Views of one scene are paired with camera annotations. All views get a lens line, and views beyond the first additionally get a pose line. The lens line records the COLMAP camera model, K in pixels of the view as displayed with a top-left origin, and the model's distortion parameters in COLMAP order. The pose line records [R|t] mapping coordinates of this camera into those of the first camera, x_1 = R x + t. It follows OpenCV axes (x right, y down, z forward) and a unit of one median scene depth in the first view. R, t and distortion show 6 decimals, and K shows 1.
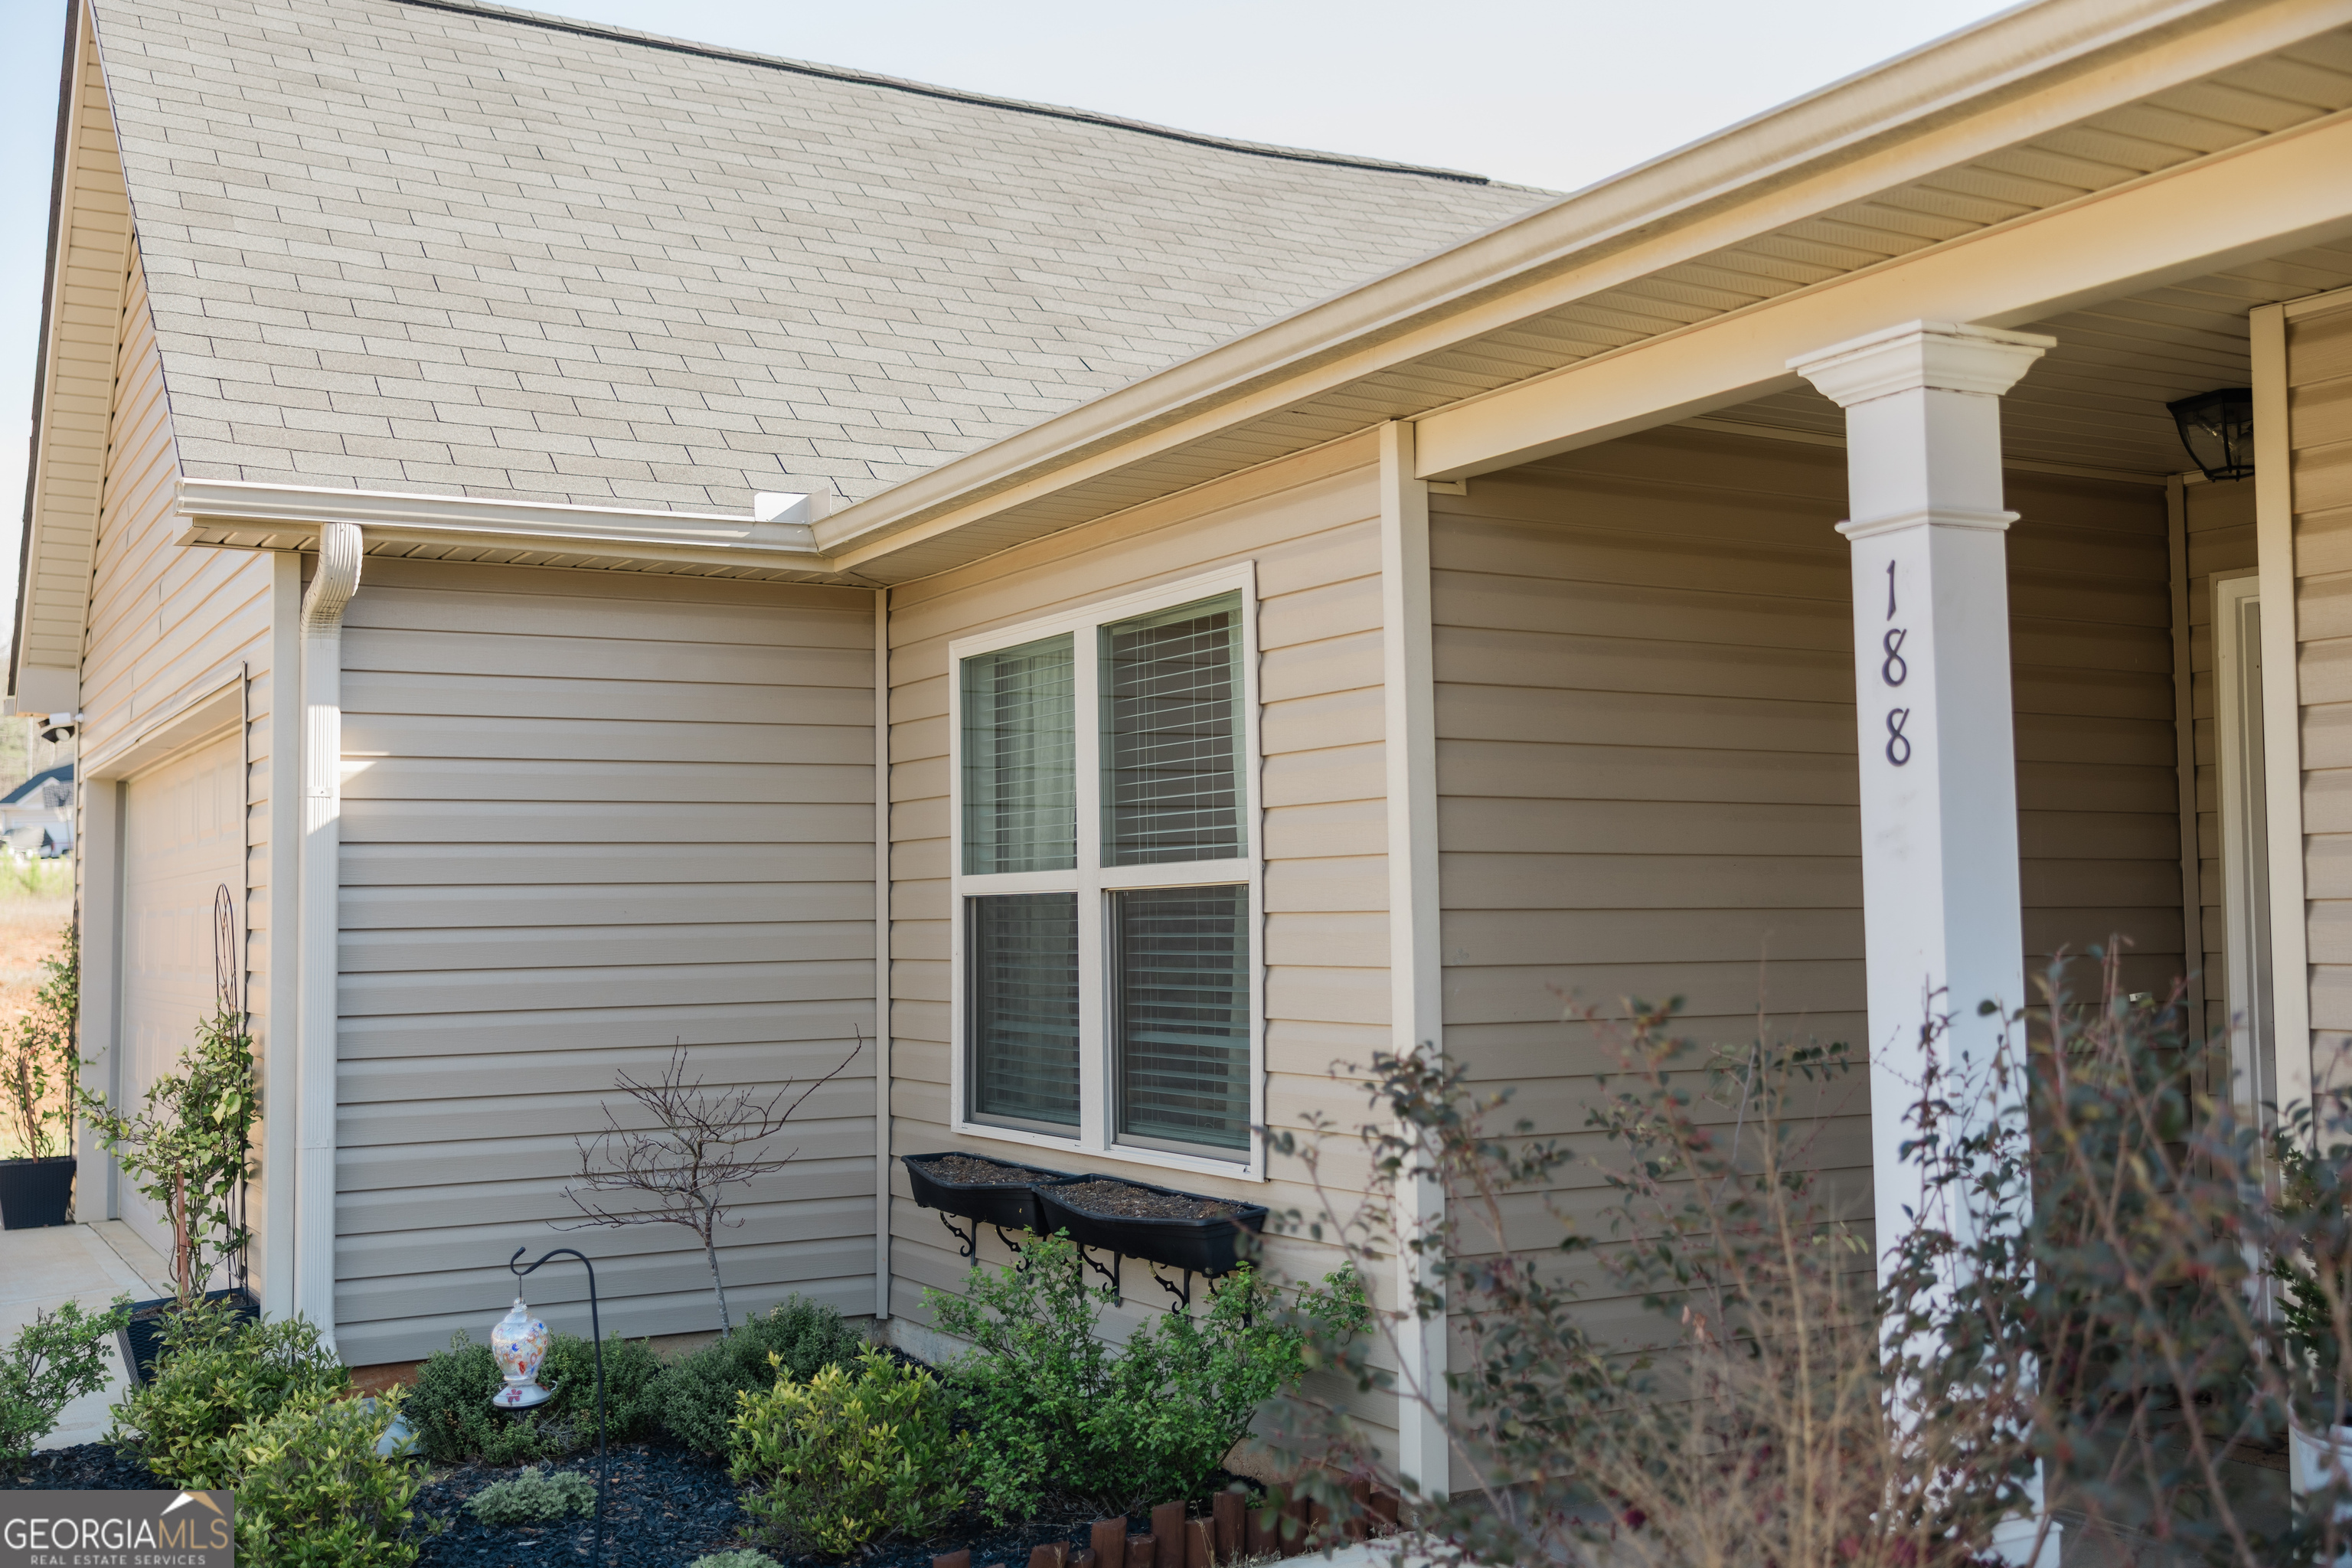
lens RADIAL K [[2502.8, 0, 1176.0], [0, 2502.8, 784.0], [0, 0, 1]] dist [-0.006490, -0.004850]
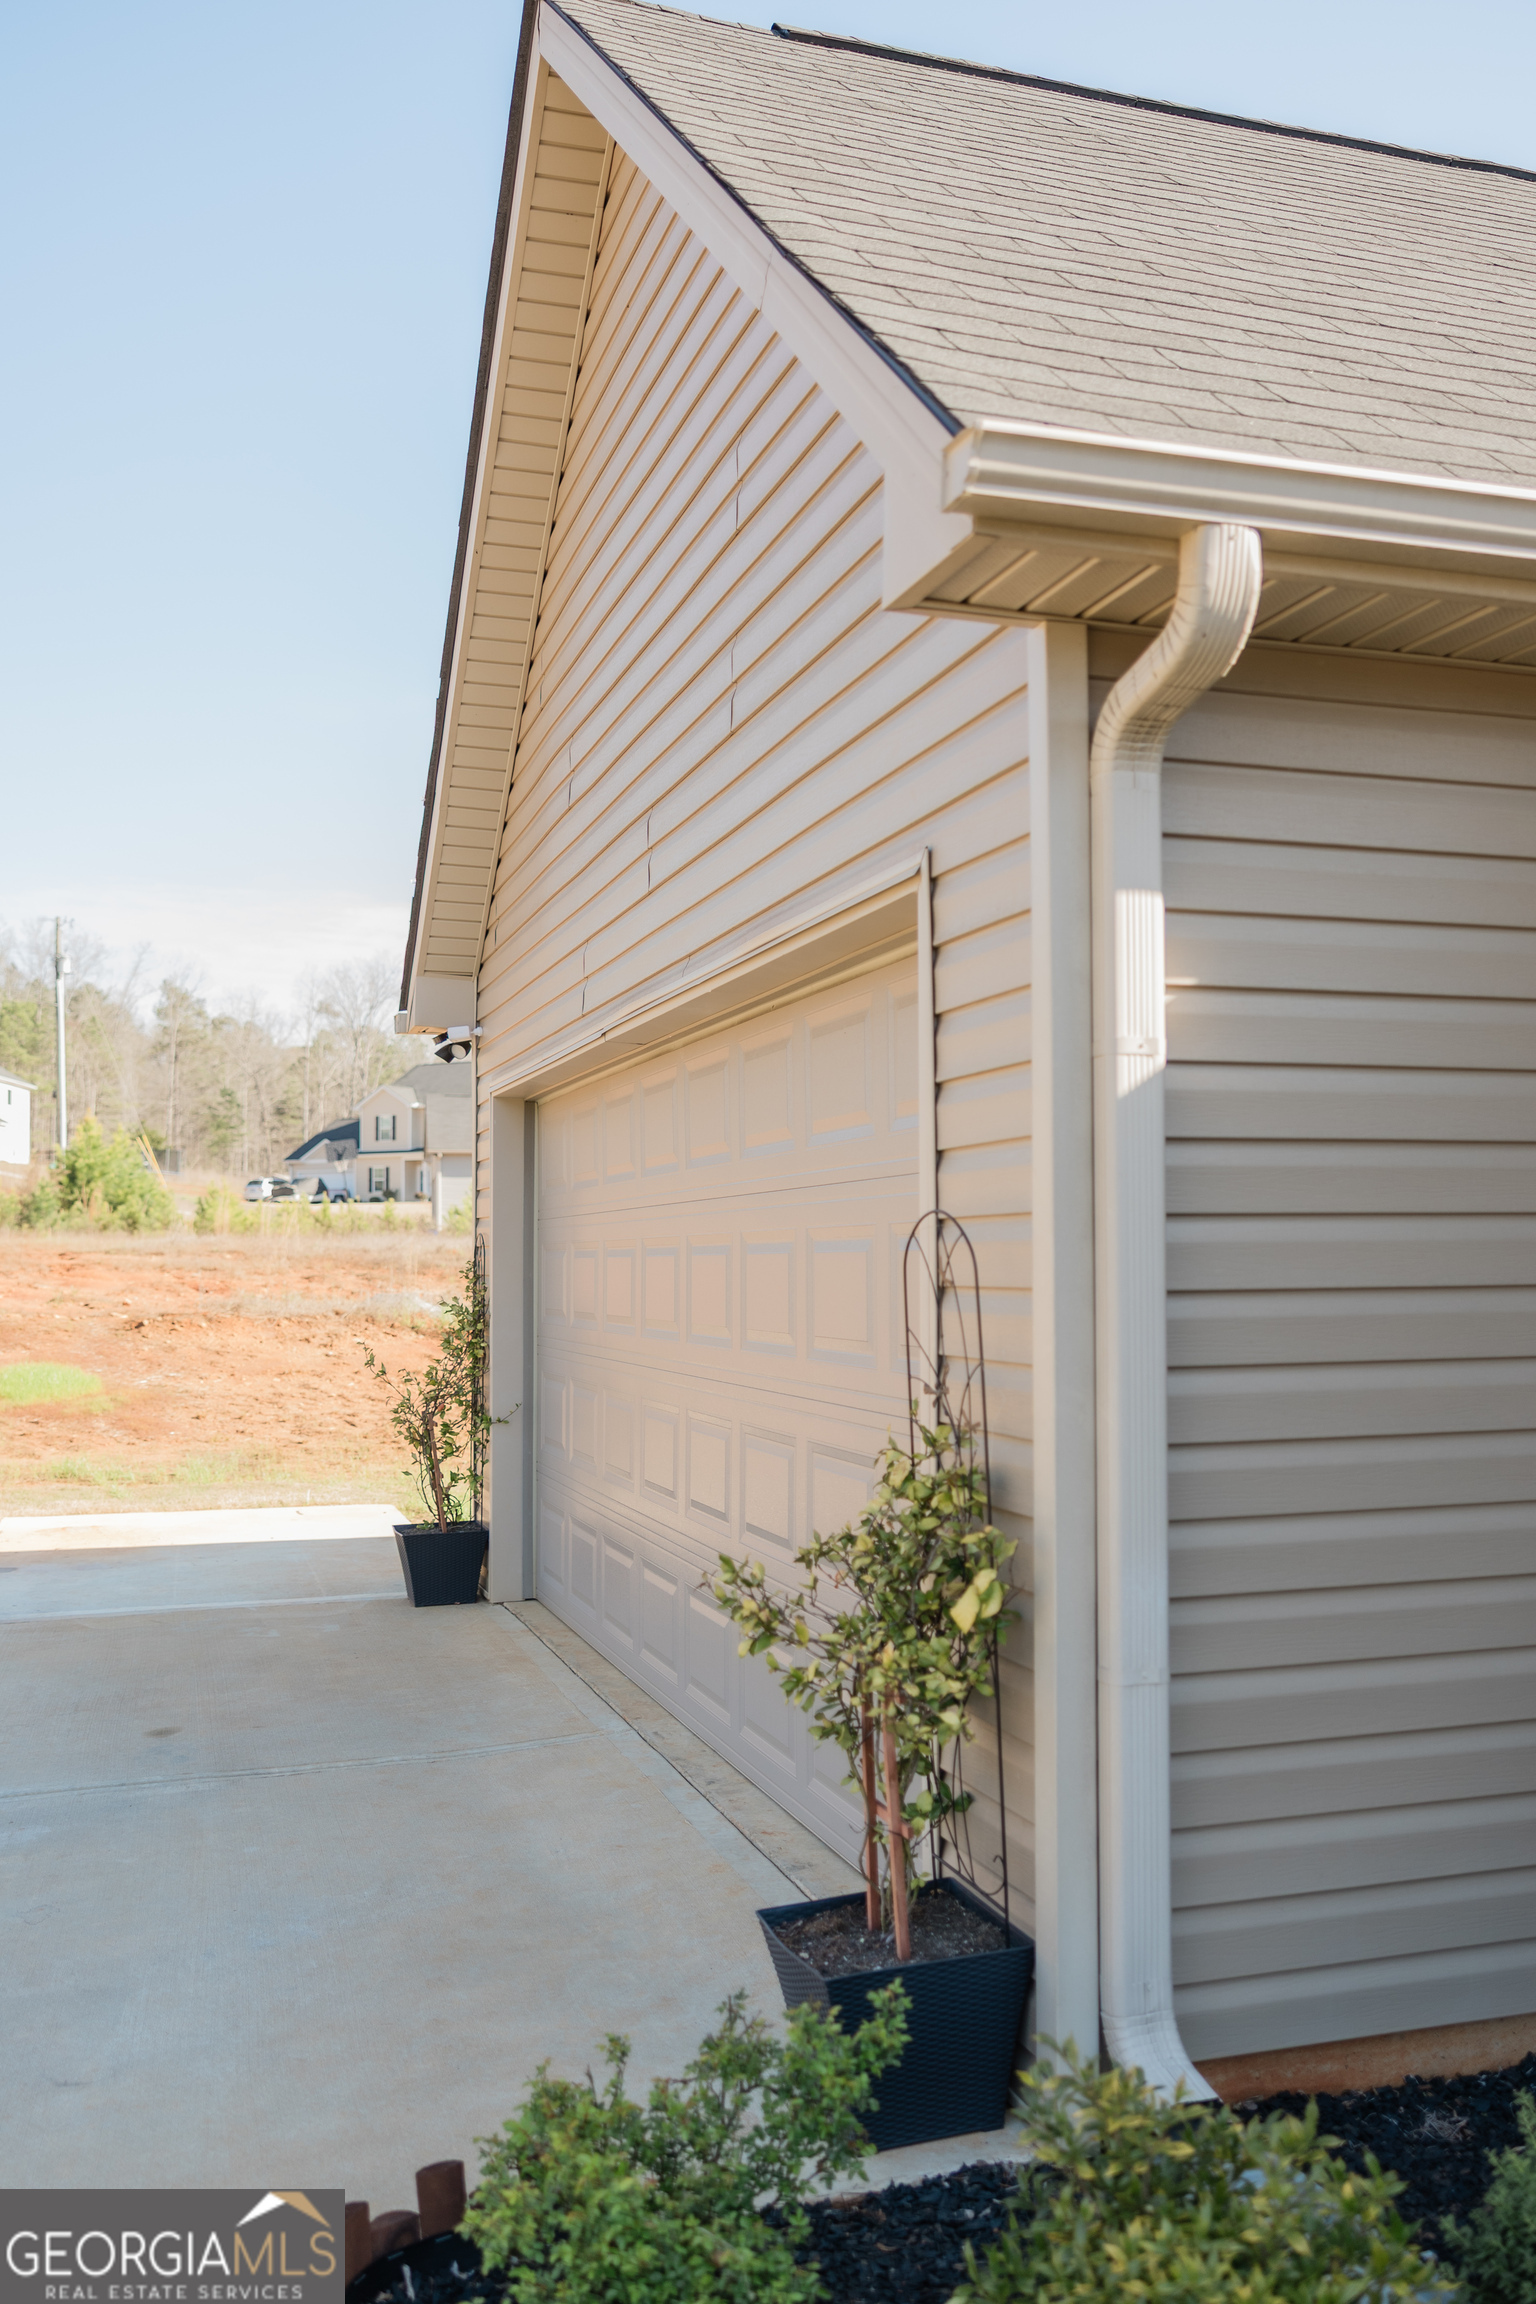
lens RADIAL K [[1940.8, 0, 769.6], [0, 1940.8, 1224.1], [0, 0, 1]] dist [-0.156833, 0.463248]
pose [[0.982840, 0.000249, -0.184460, -0.215923], [0.007223, 0.999180, 0.039836, 0.015813], [0.184319, -0.040485, 0.982032, 0.350932]]
